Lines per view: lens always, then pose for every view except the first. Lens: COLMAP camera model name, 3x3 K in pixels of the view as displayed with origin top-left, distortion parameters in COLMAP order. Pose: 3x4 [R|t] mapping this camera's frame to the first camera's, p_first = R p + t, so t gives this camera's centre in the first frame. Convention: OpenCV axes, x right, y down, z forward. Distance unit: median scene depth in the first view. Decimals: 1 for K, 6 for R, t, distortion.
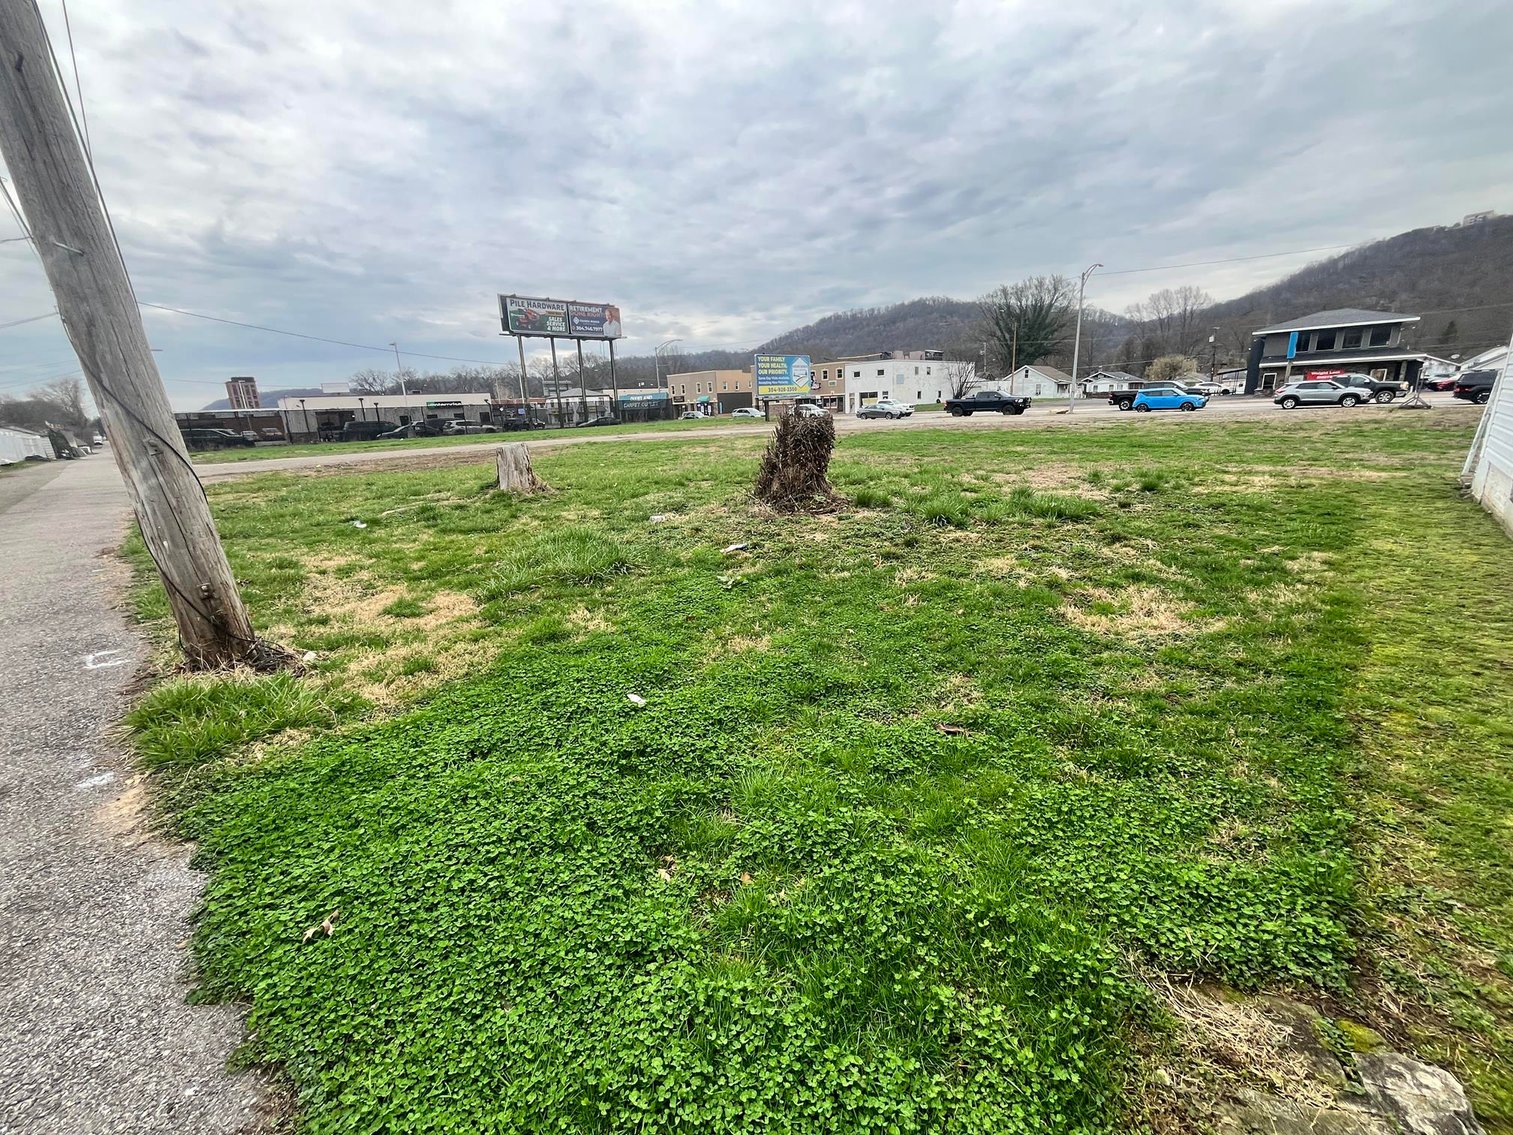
lens RADIAL K [[640.0, 0, 748.6], [0, 640.0, 555.7], [0, 0, 1]] dist [0.002094, -0.001099]
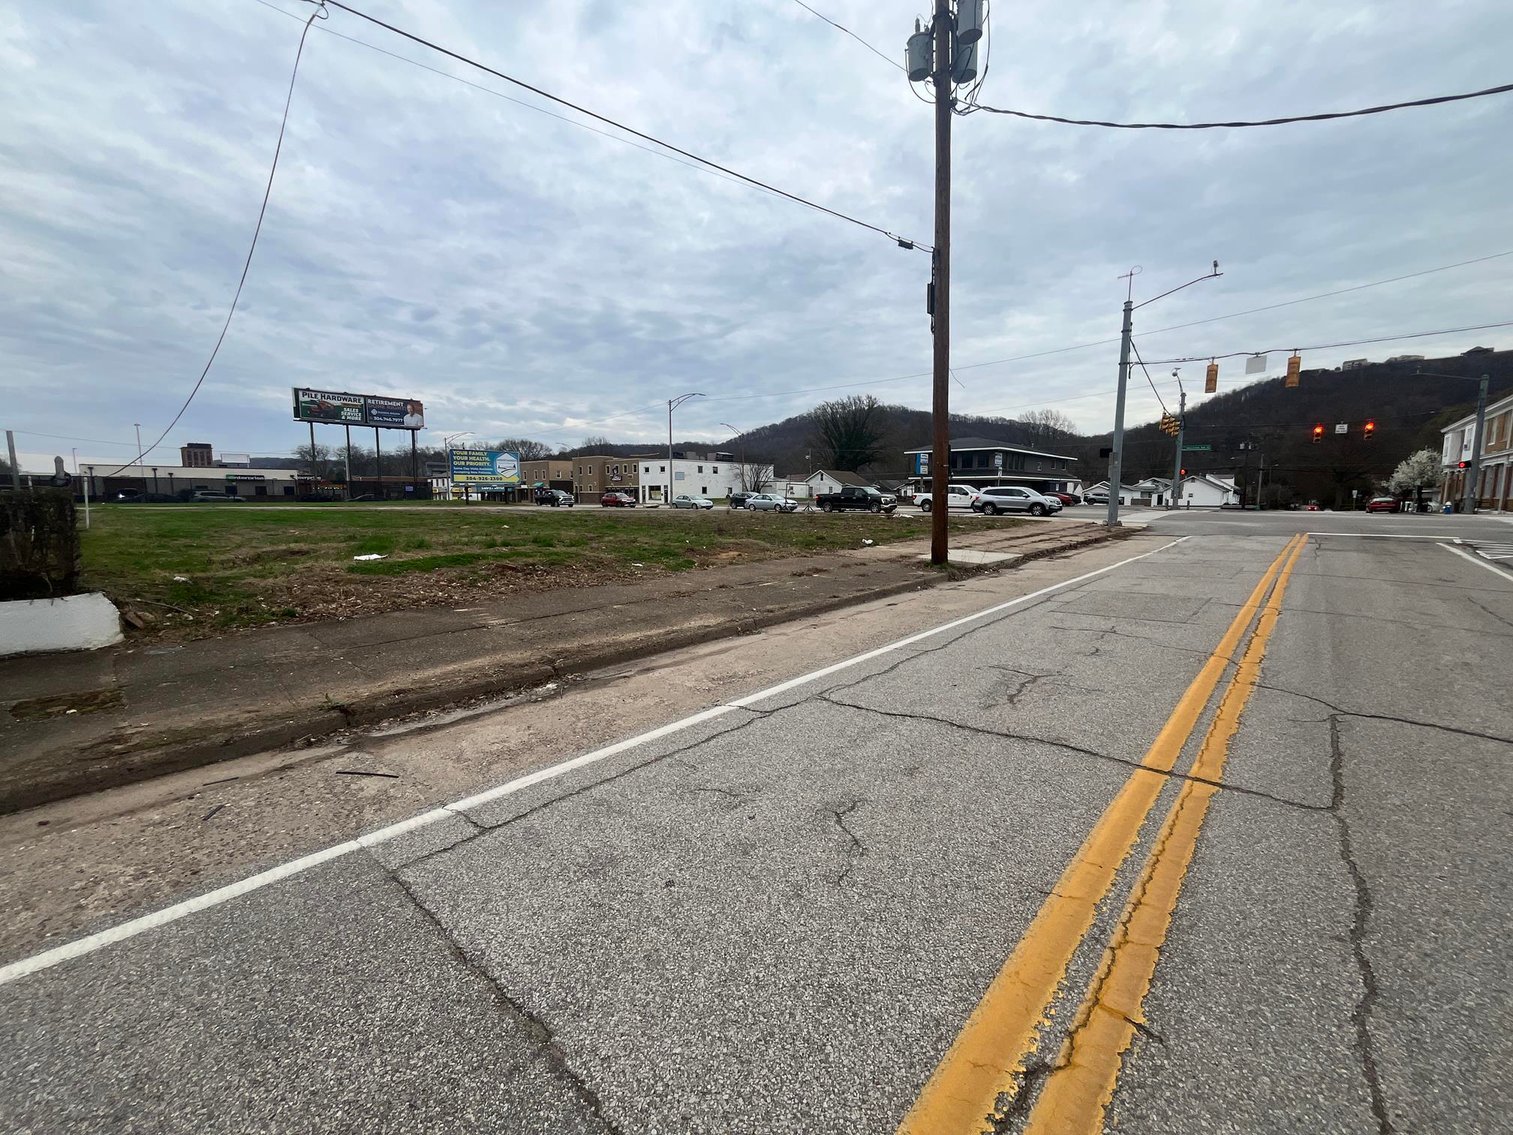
lens RADIAL K [[640.0, 0, 752.1], [0, 640.0, 543.0], [0, 0, 1]] dist [0.002094, -0.001099]
pose [[0.998518, 0.044796, 0.030915, 0.359227], [-0.039336, 0.986506, -0.158931, 0.017735], [-0.037617, 0.157479, 0.986806, -0.111163]]
